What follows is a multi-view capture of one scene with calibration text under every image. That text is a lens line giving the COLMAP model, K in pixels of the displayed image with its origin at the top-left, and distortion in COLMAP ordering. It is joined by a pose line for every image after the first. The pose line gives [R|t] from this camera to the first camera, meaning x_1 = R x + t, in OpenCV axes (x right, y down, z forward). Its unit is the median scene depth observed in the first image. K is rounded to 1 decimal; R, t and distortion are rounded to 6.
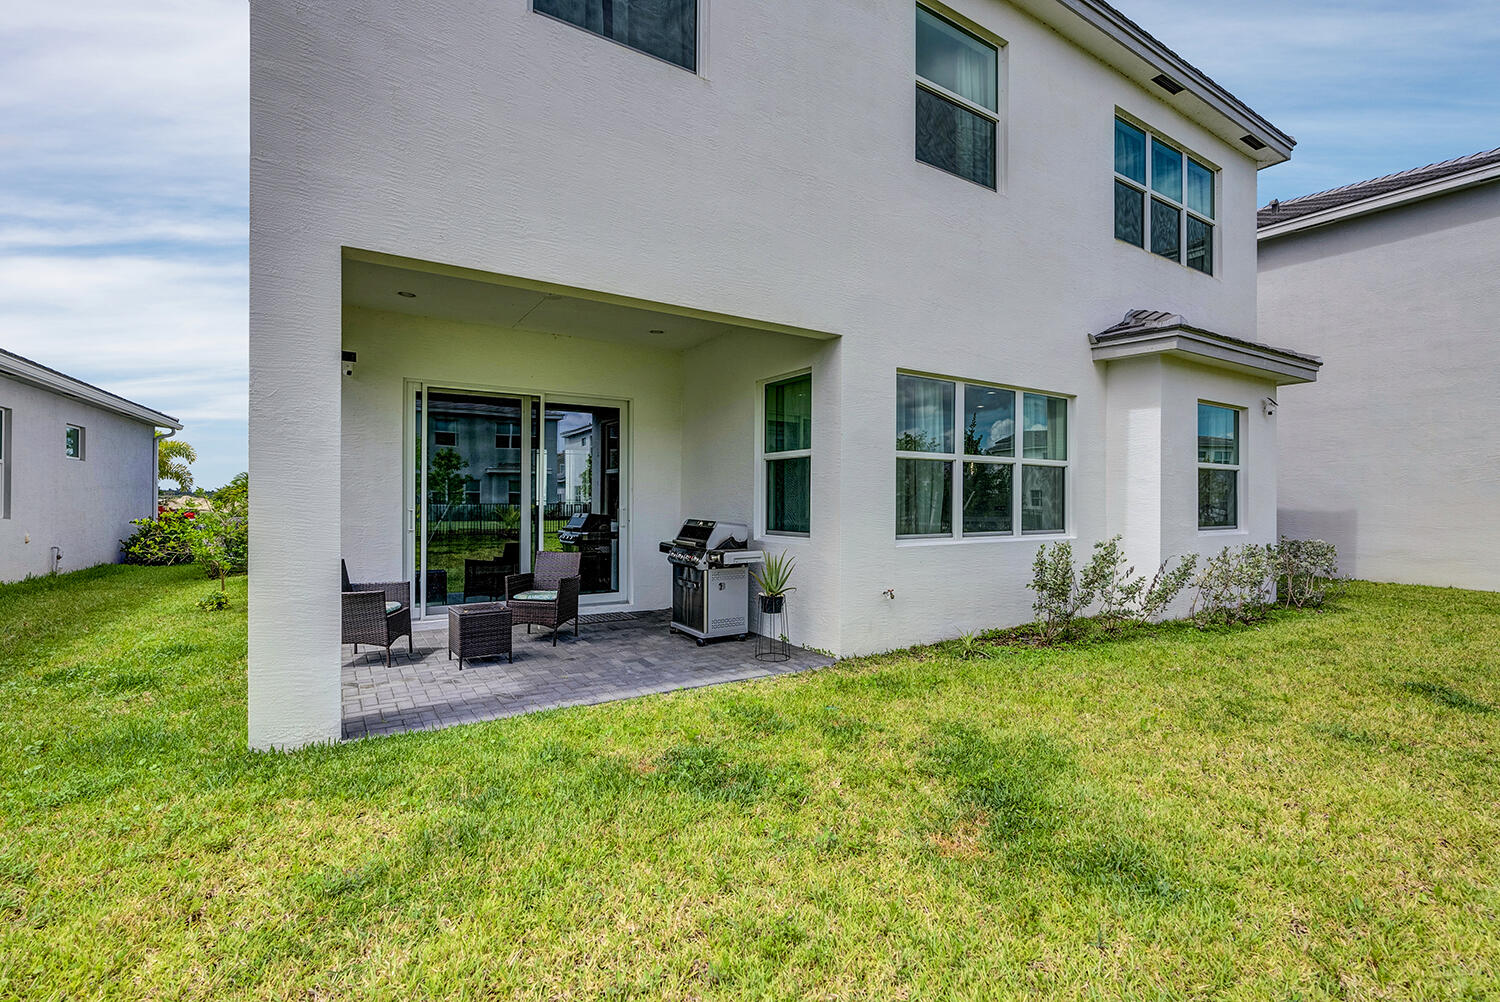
lens RADIAL K [[680.6, 0, 755.6], [0, 680.6, 496.7], [0, 0, 1]] dist [-0.010225, 0.001369]
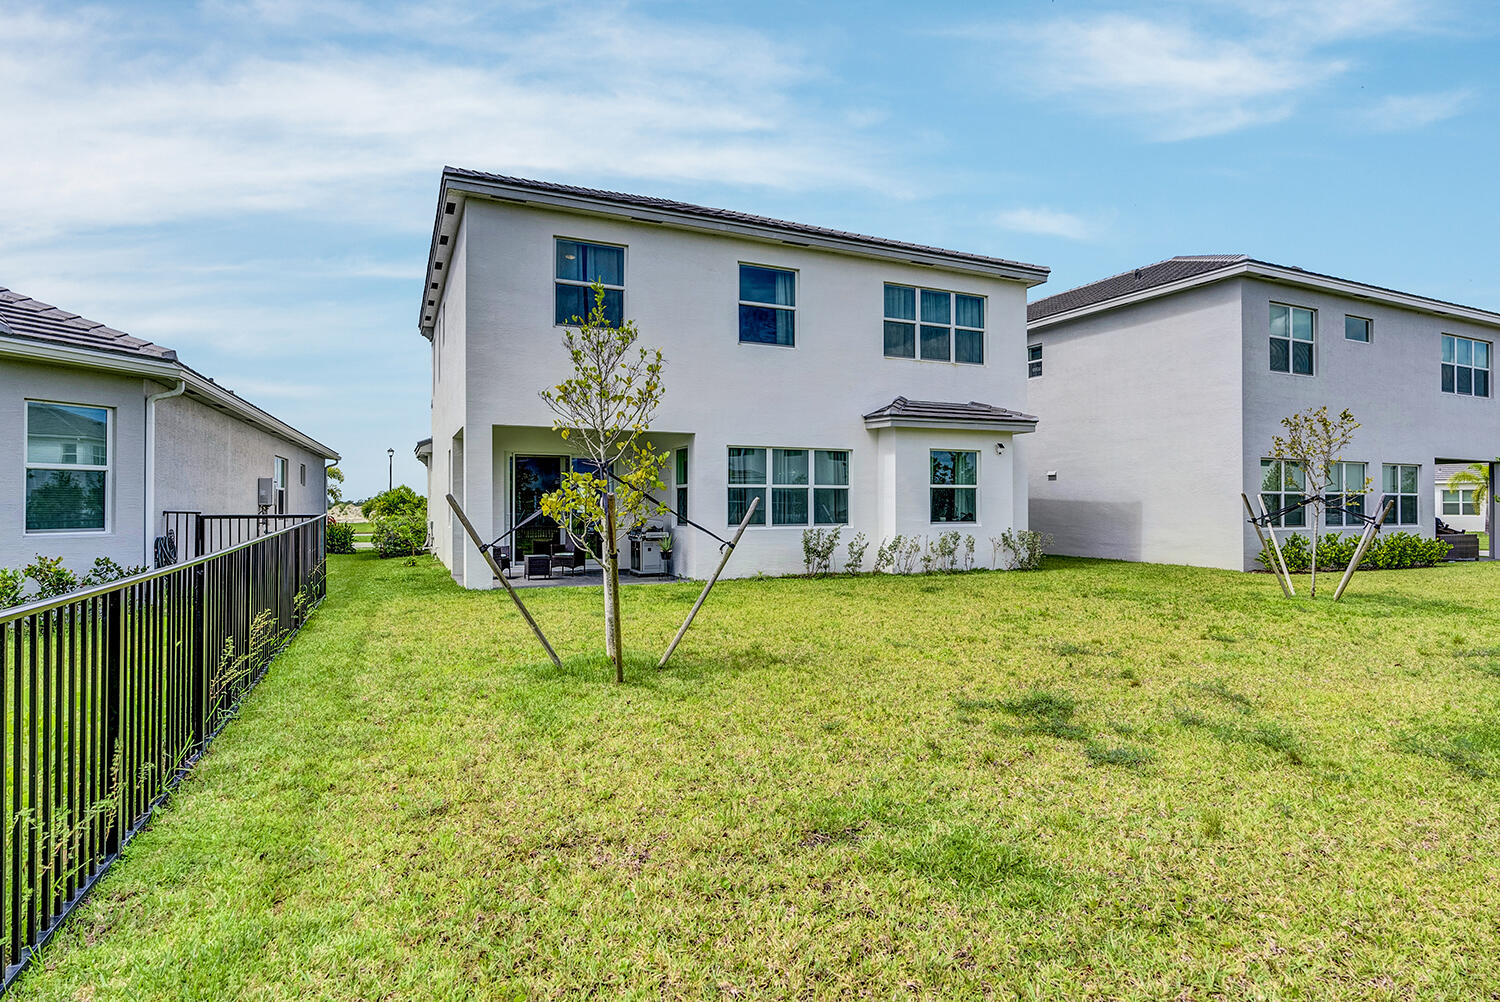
lens RADIAL K [[820.2, 0, 762.8], [0, 820.2, 506.5], [0, 0, 1]] dist [-0.025862, 0.000515]
pose [[0.990855, -0.006471, -0.134779, 0.570945], [0.006981, 0.999970, 0.003309, -0.006043], [0.134753, -0.004220, 0.990870, -1.302563]]
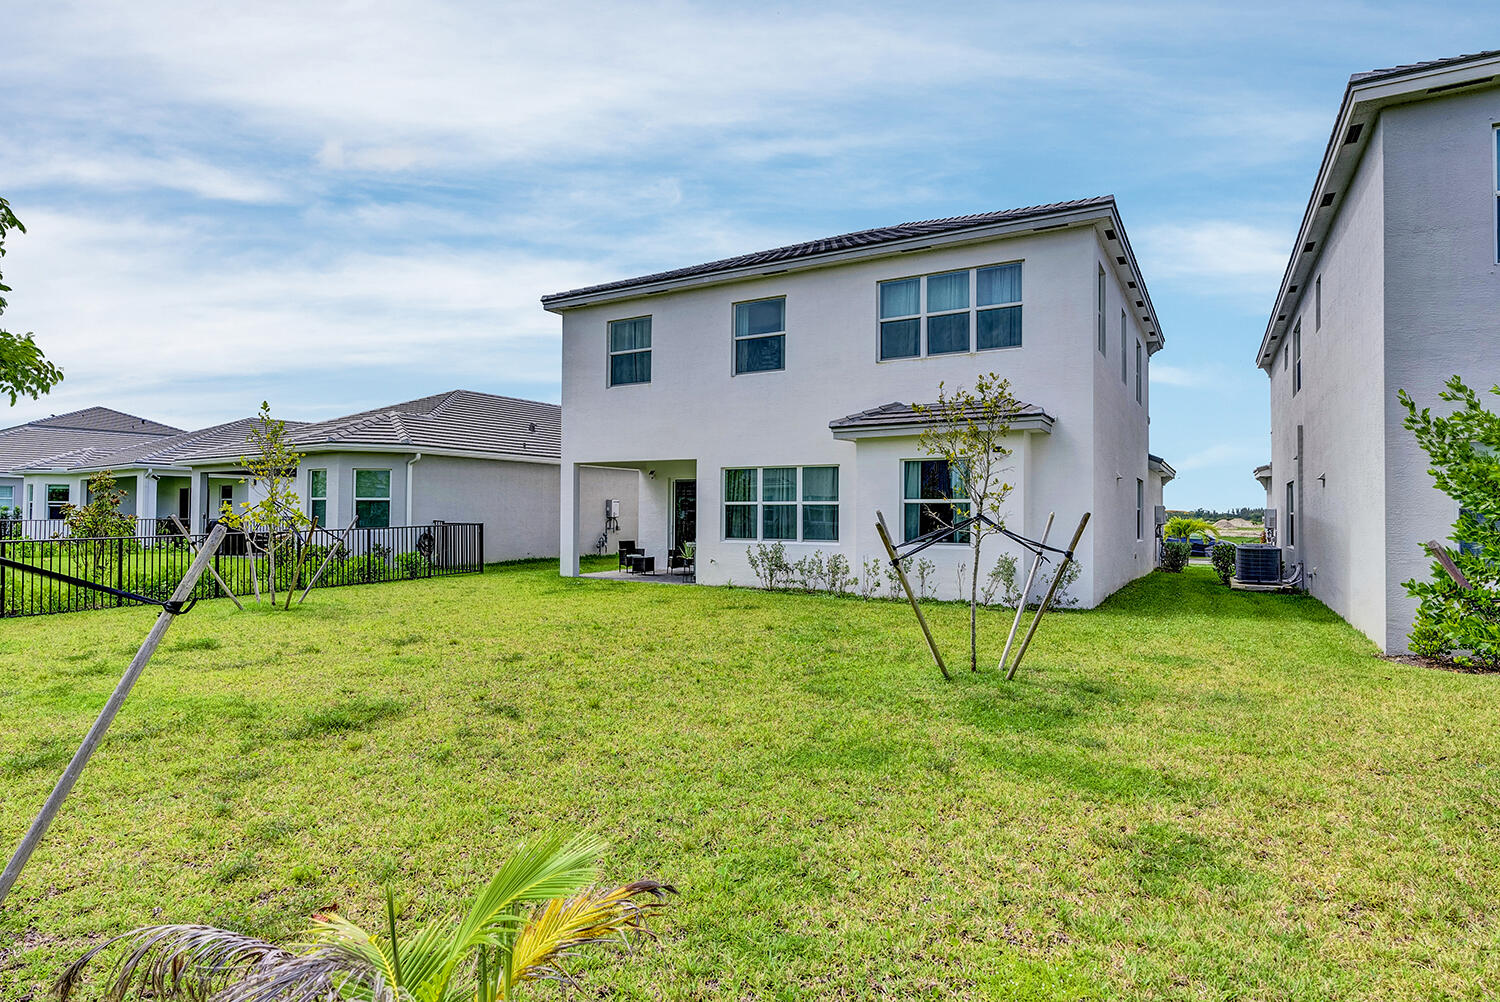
lens RADIAL K [[820.2, 0, 762.8], [0, 820.2, 506.5], [0, 0, 1]] dist [-0.025862, 0.000515]
pose [[0.441186, -0.023039, -0.897120, 2.462455], [-0.007374, 0.999544, -0.029295, 0.025454], [0.897385, 0.019540, 0.440815, -0.117722]]
